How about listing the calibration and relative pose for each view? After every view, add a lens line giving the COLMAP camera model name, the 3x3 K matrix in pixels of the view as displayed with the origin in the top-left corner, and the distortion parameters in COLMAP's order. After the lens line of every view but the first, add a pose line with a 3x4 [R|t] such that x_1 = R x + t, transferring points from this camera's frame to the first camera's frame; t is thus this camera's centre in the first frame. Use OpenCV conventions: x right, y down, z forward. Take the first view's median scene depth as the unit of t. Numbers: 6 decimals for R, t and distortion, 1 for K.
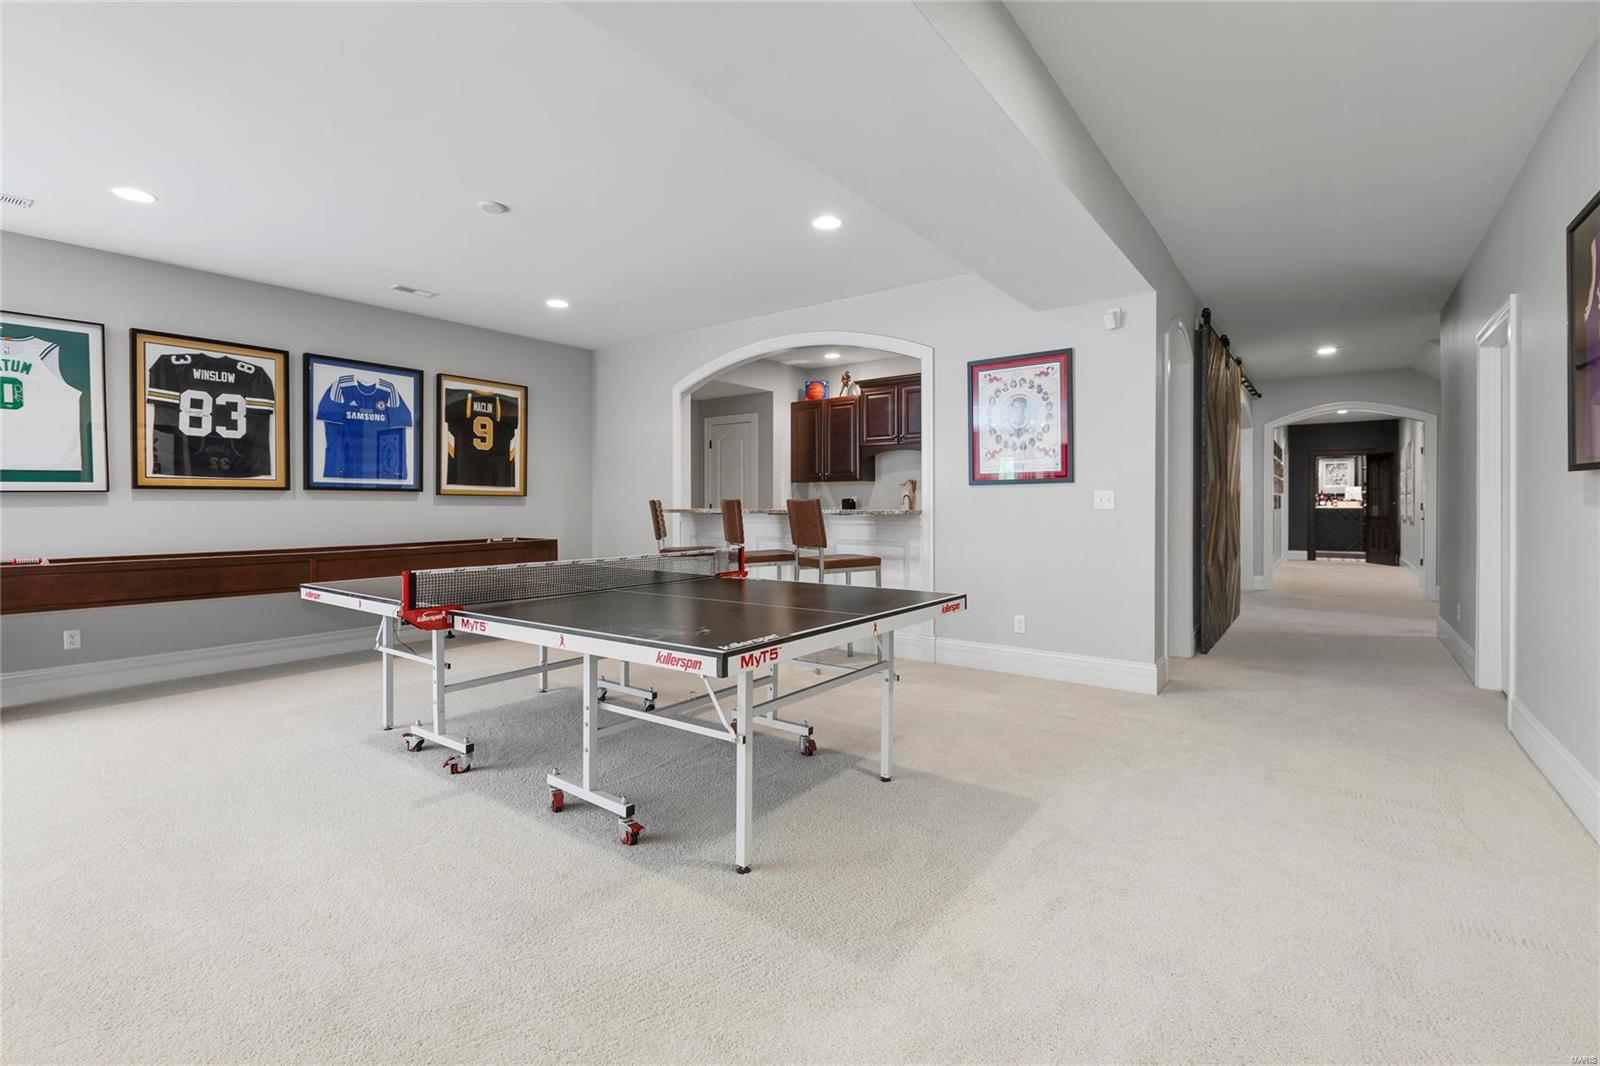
lens RADIAL K [[726.8, 0, 801.7], [0, 726.8, 518.1], [0, 0, 1]] dist [0.003260, -0.000066]
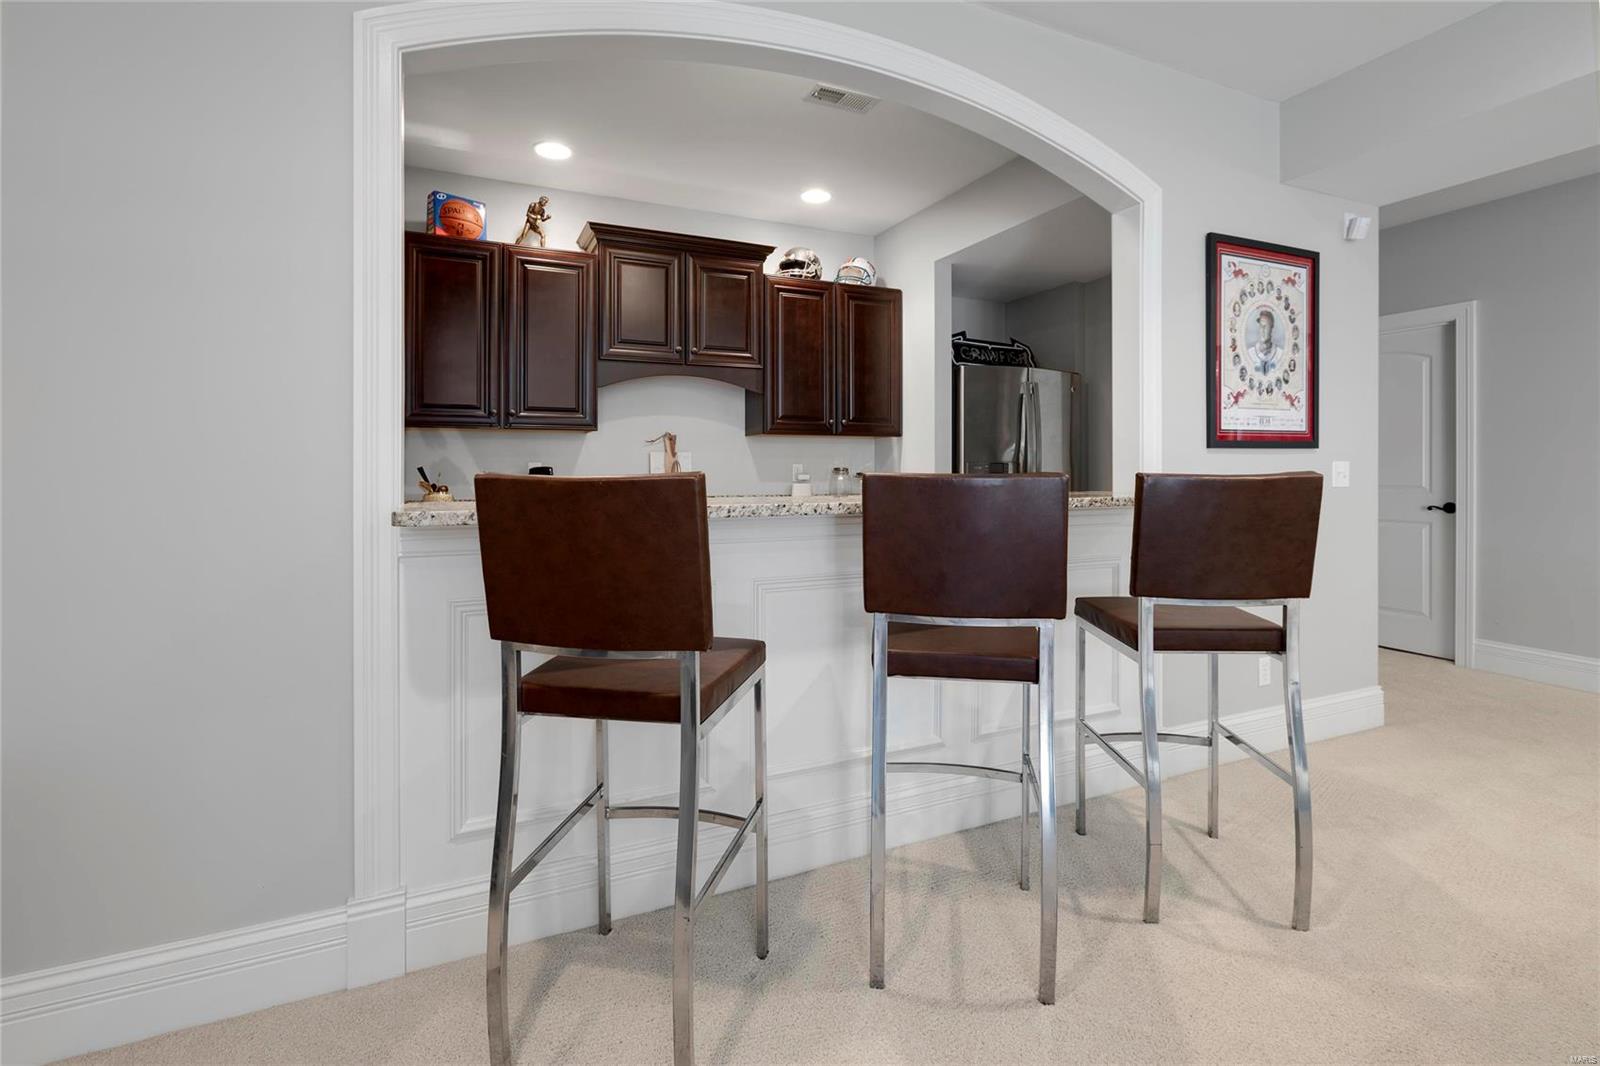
lens RADIAL K [[726.8, 0, 824.0], [0, 726.8, 470.8], [0, 0, 1]] dist [0.003260, -0.000066]
pose [[0.480144, -0.003941, 0.877181, -0.429919], [0.018617, 0.999810, -0.005698, -0.031004], [-0.876992, 0.019067, 0.480127, 1.022386]]
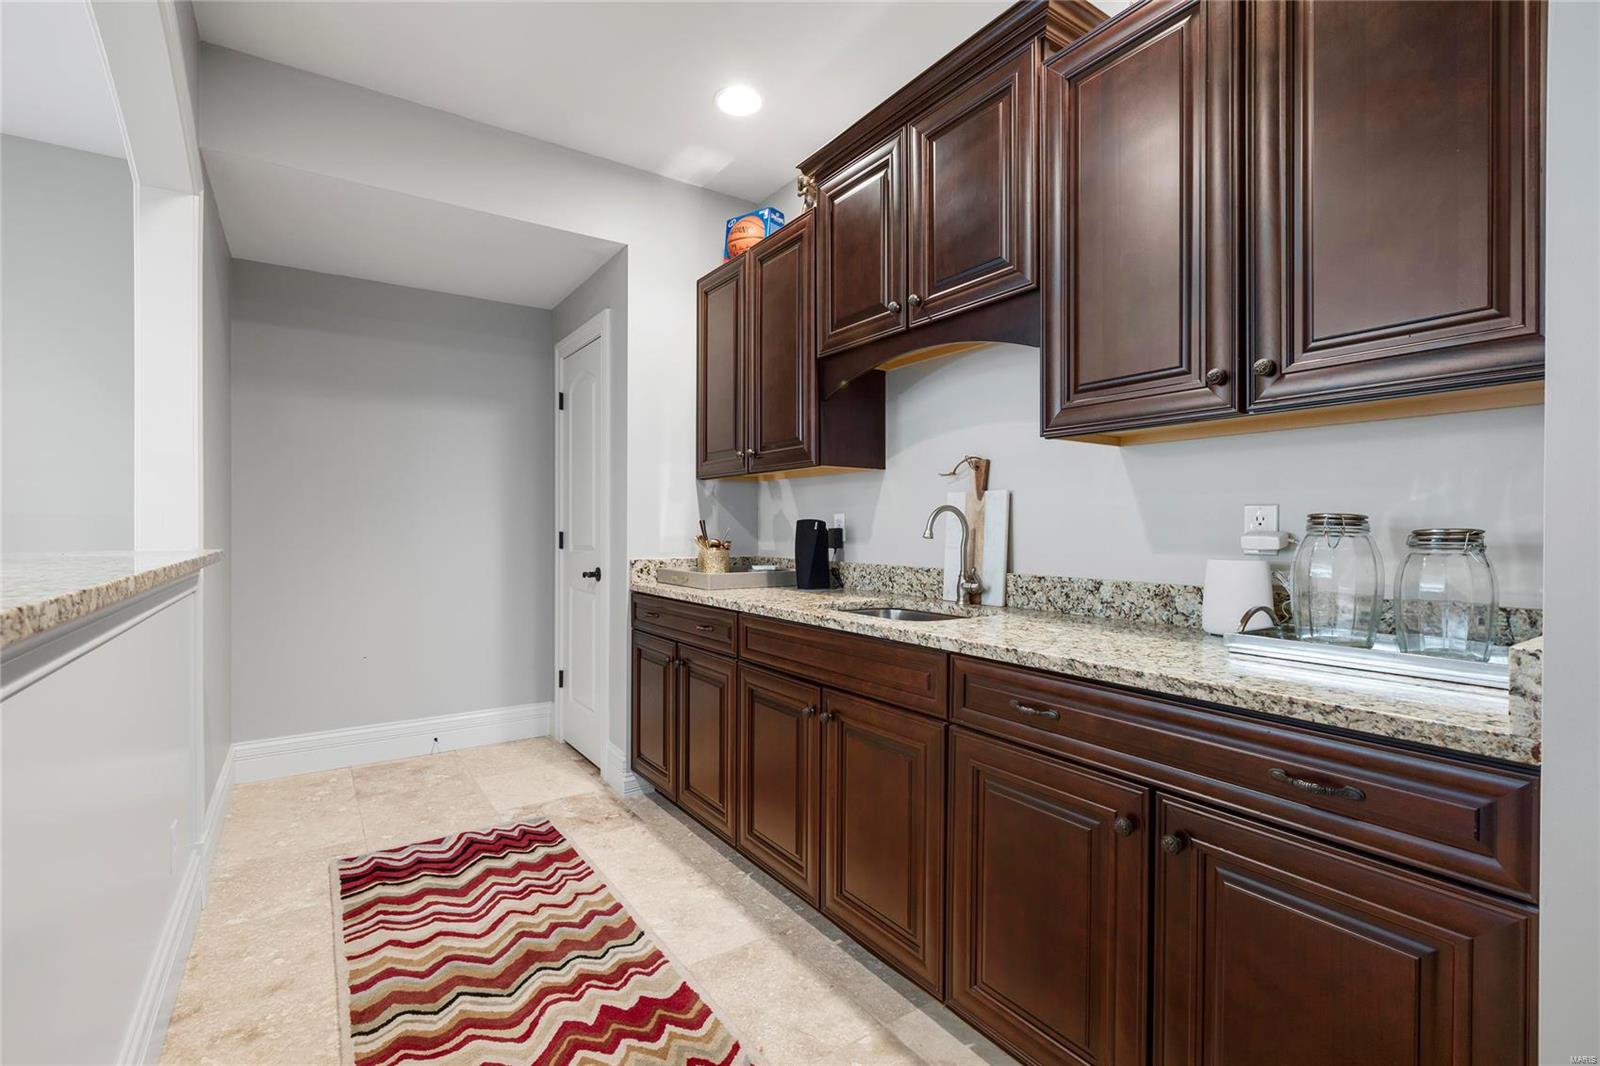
lens RADIAL K [[726.8, 0, 801.8], [0, 726.8, 528.5], [0, 0, 1]] dist [0.003260, -0.000066]
pose [[0.945094, -0.000085, -0.326798, 0.291300], [-0.004547, 0.999900, -0.013409, -0.029171], [0.326766, 0.014159, 0.944999, 1.104162]]
